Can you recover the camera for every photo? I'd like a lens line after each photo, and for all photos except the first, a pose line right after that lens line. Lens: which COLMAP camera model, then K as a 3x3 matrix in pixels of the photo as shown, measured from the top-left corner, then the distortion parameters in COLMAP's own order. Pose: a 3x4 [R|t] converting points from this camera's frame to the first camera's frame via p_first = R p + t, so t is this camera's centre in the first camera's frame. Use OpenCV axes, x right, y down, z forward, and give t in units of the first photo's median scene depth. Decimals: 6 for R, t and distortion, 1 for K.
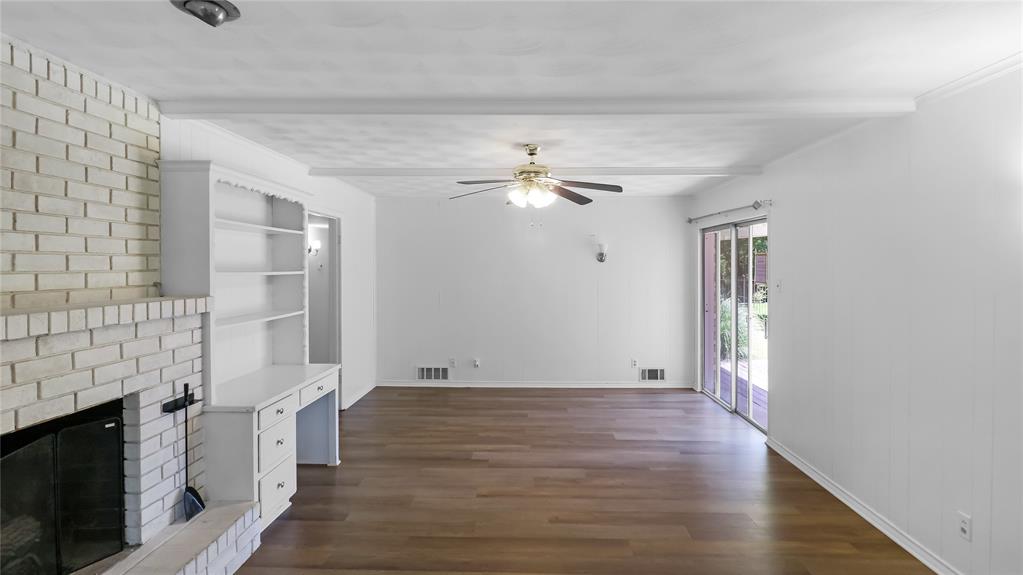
lens RADIAL K [[502.0, 0, 519.8], [0, 502.0, 275.5], [0, 0, 1]] dist [0.000301, -0.000068]
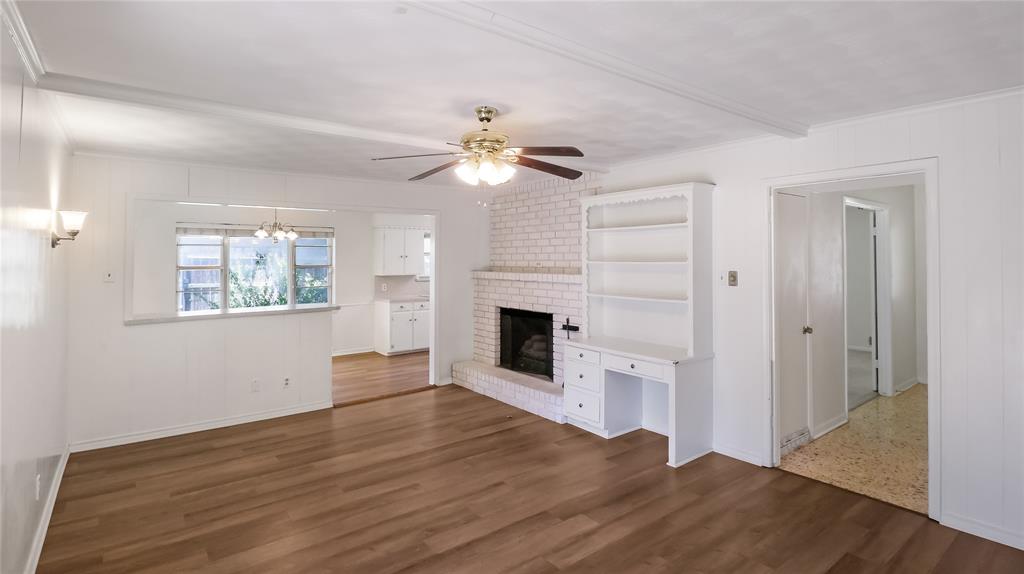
lens RADIAL K [[502.5, 0, 520.3], [0, 502.5, 275.0], [0, 0, 1]] dist [0.000301, -0.000068]
pose [[-0.774003, 0.028252, -0.632551, 0.526204], [-0.003202, 0.998817, 0.048529, -0.034383], [0.633174, 0.039587, -0.772997, 1.800415]]
